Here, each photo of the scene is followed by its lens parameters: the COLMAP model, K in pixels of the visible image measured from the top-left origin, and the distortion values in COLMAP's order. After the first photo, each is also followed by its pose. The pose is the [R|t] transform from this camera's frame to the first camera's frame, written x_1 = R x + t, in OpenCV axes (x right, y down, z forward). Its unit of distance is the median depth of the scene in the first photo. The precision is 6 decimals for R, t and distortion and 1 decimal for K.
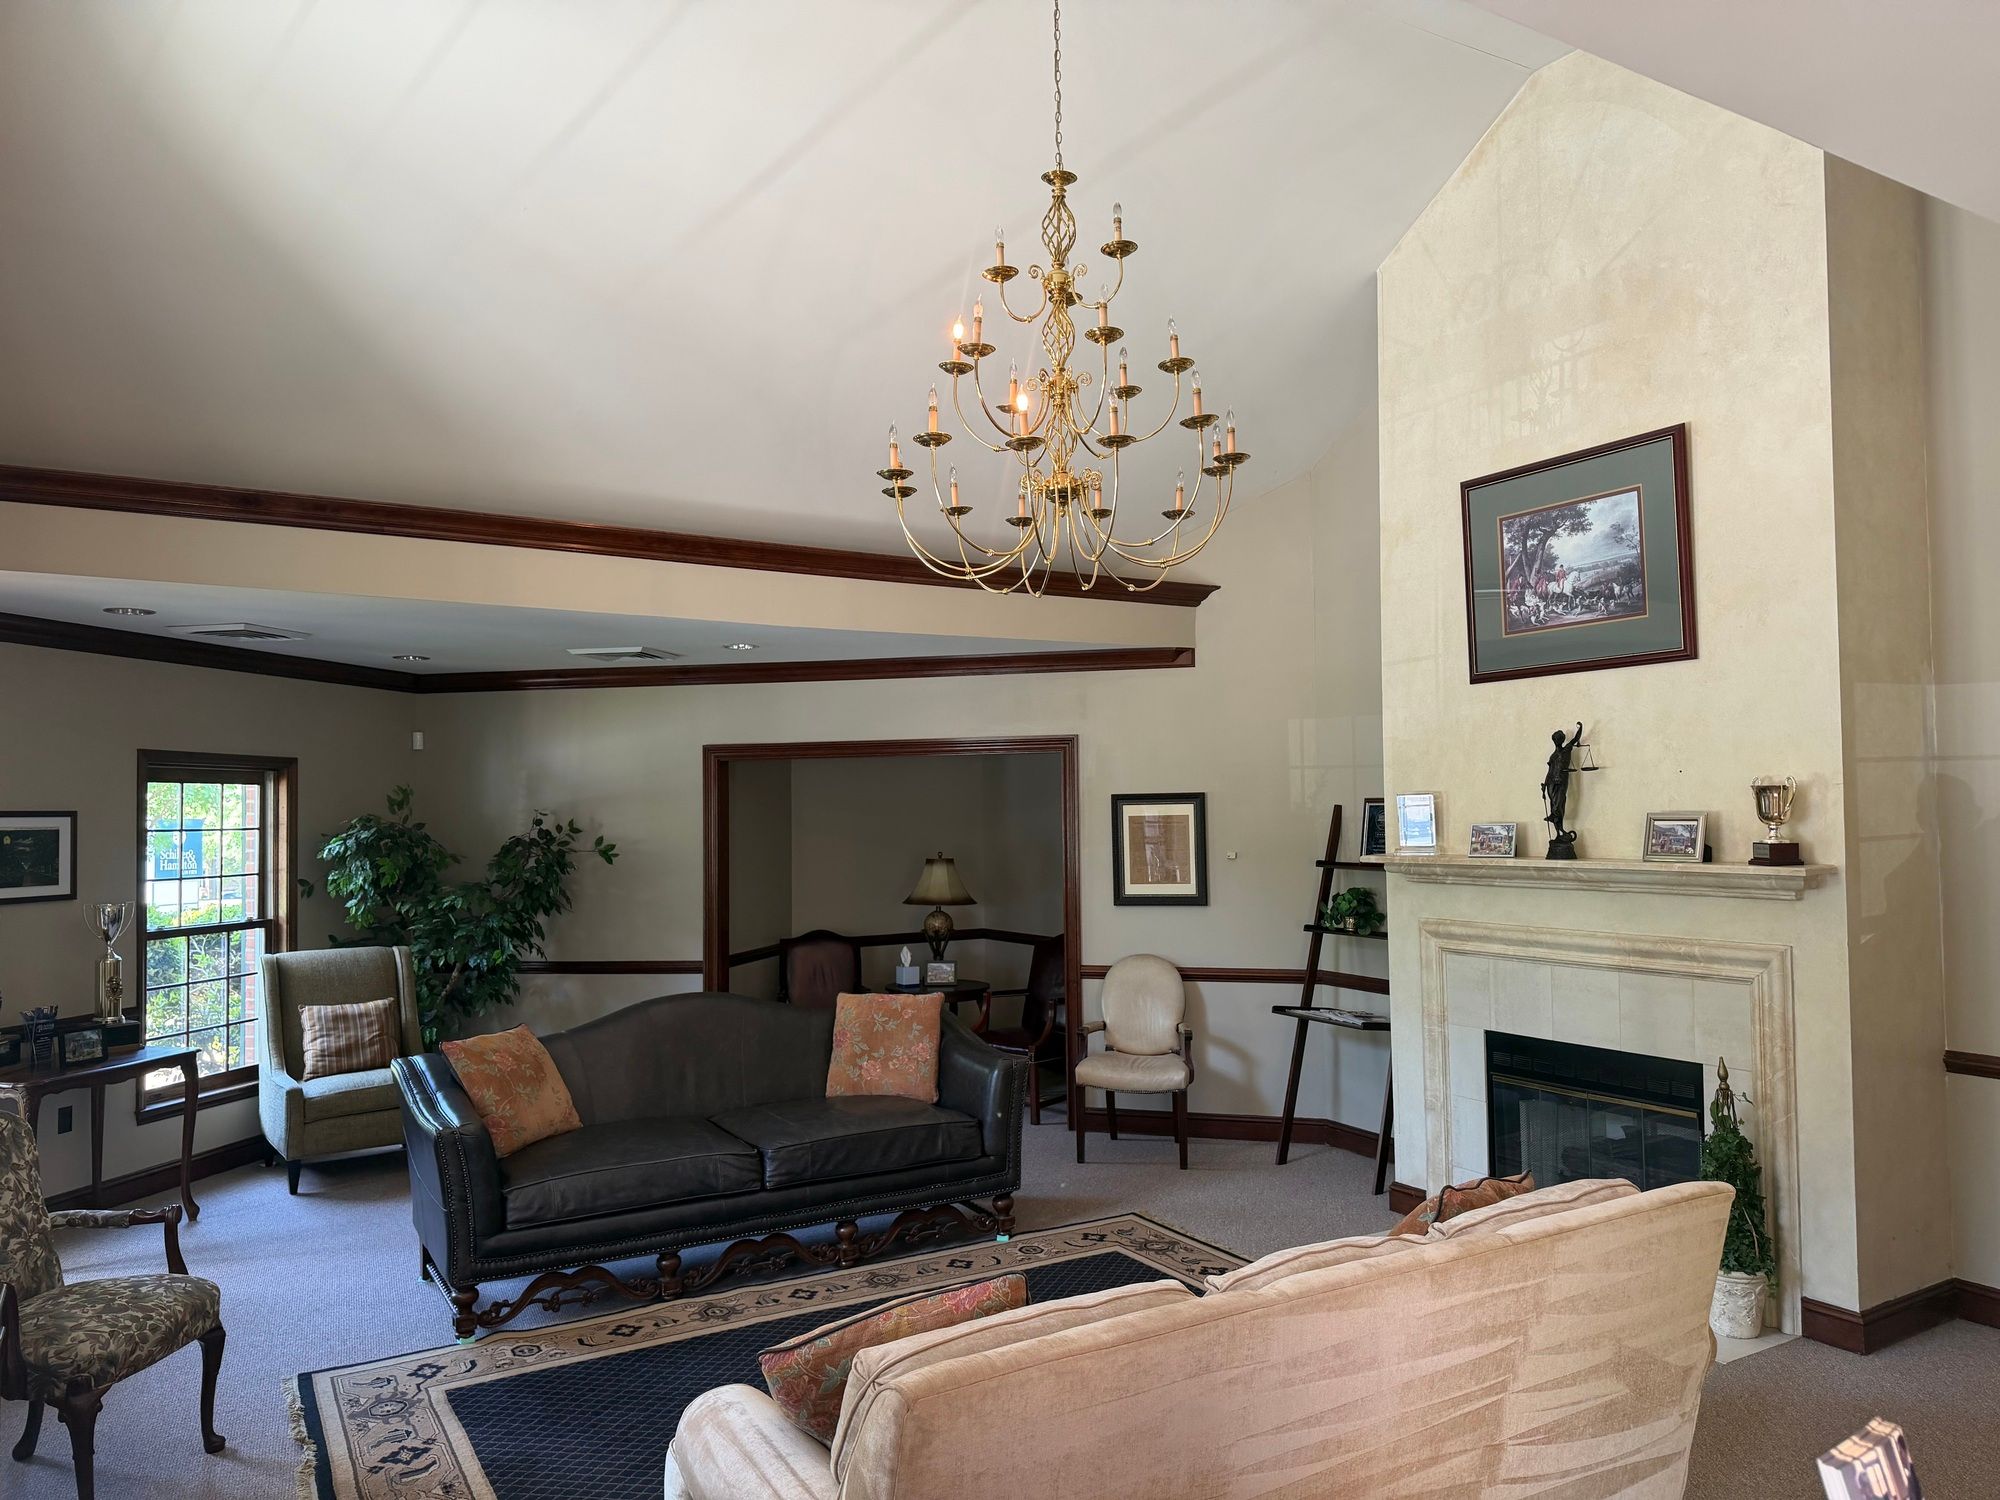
lens RADIAL K [[1404.4, 0, 995.4], [0, 1404.4, 786.7], [0, 0, 1]] dist [0.085640, -0.128800]
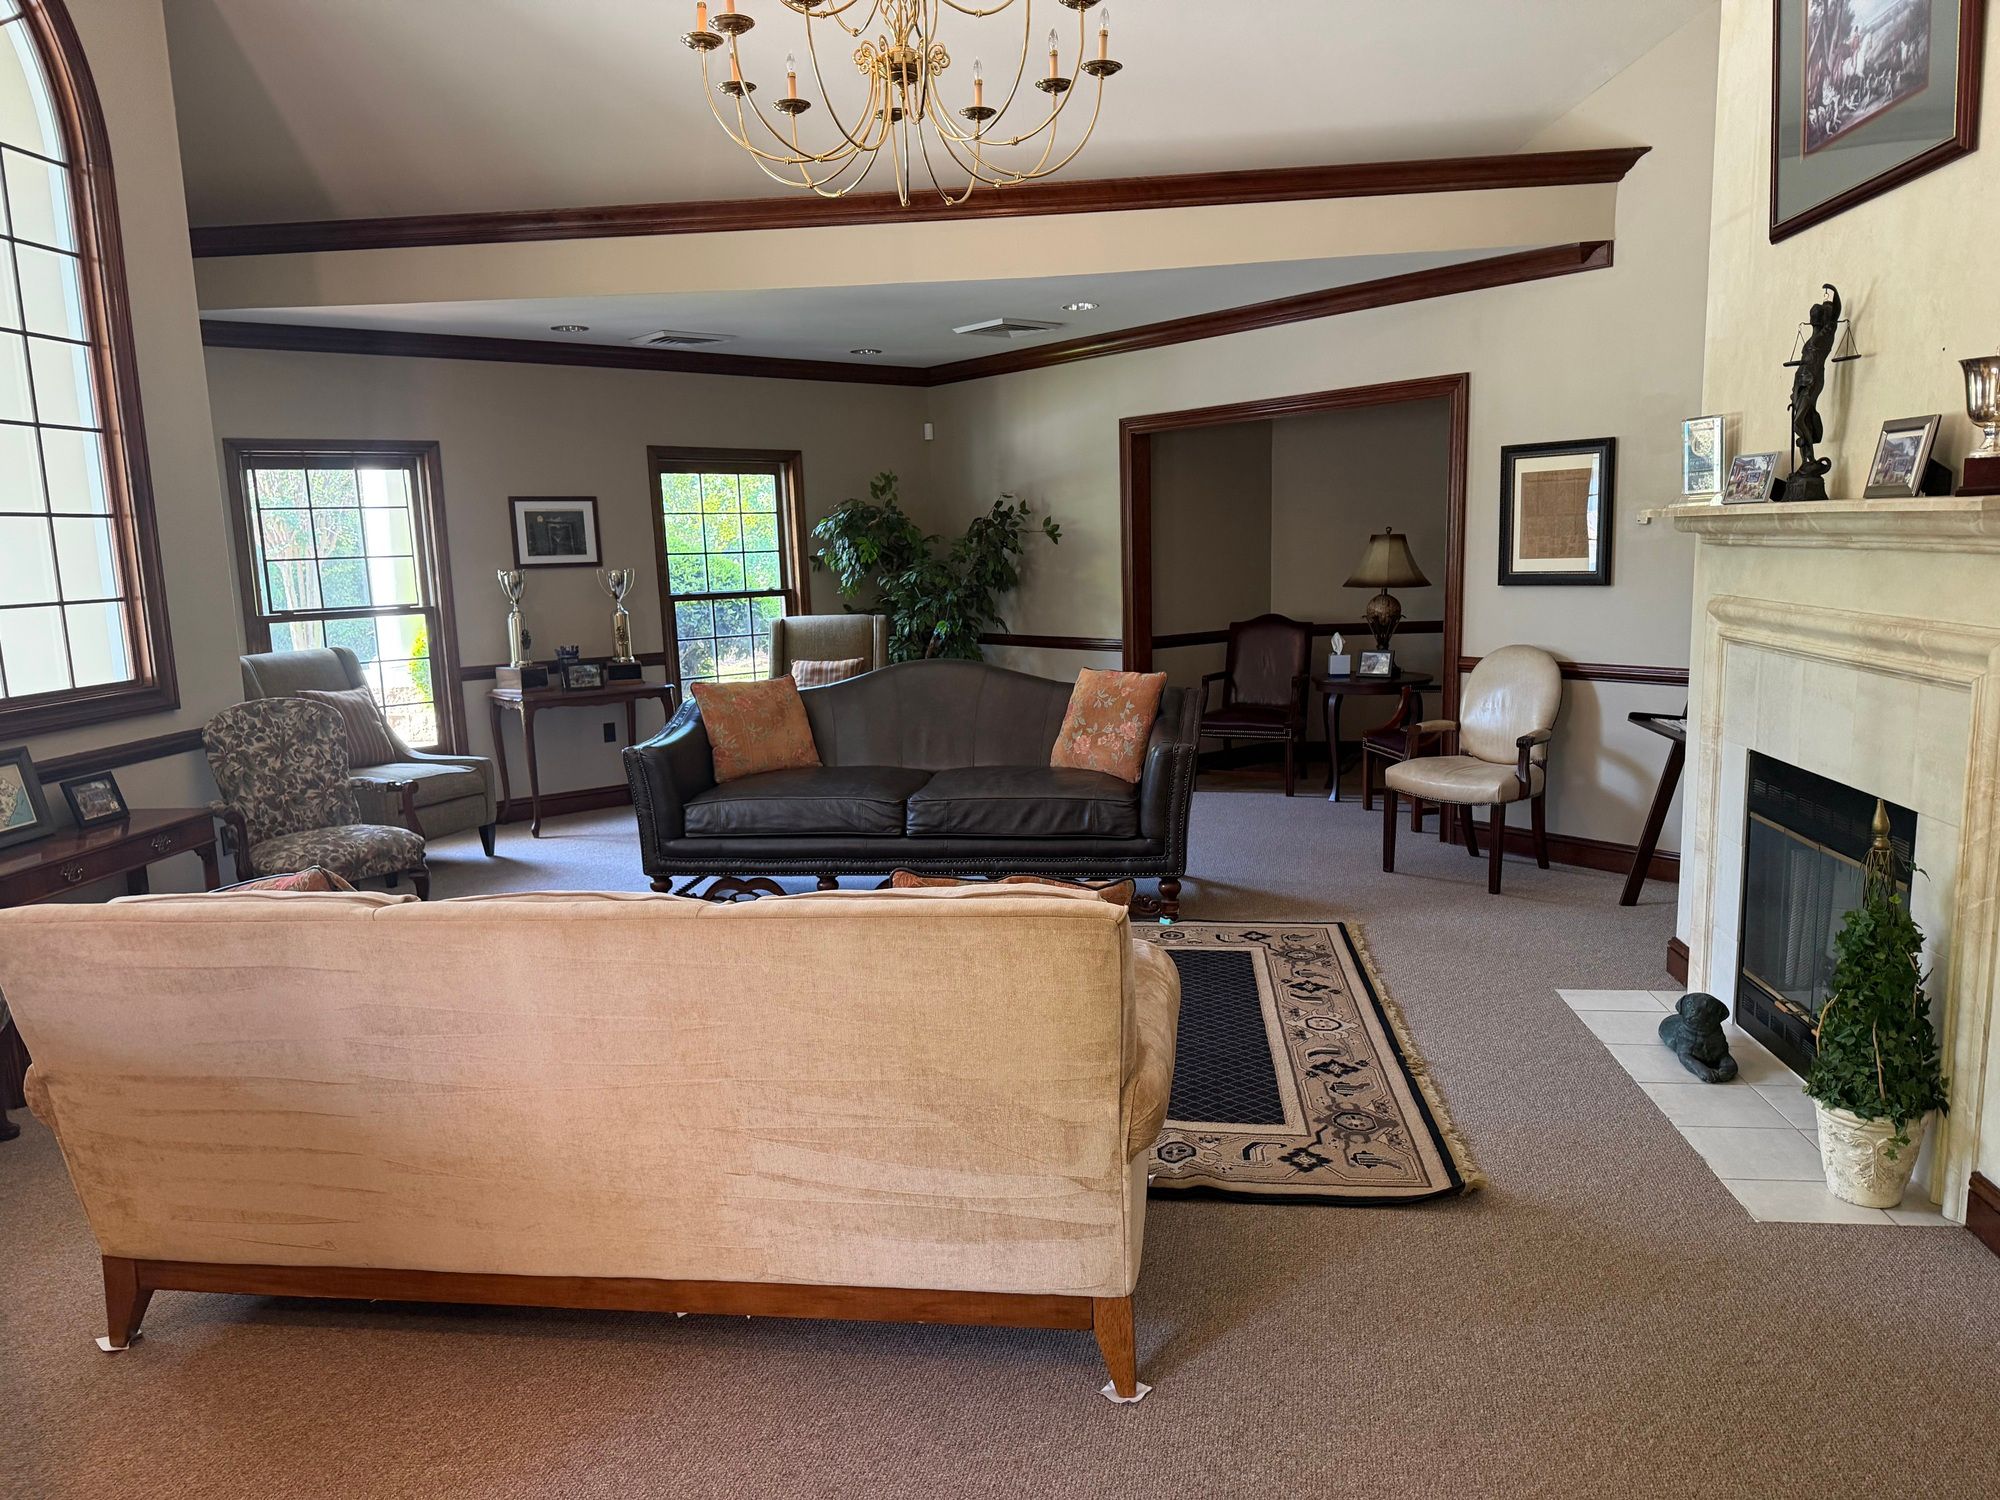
lens RADIAL K [[1372.0, 0, 997.3], [0, 1372.0, 796.6], [0, 0, 1]] dist [0.102984, -0.123259]
pose [[0.796255, 0.102300, -0.596249, 0.422424], [0.030267, 0.977628, 0.208153, 0.031976], [0.604204, -0.183790, 0.775345, 0.193272]]
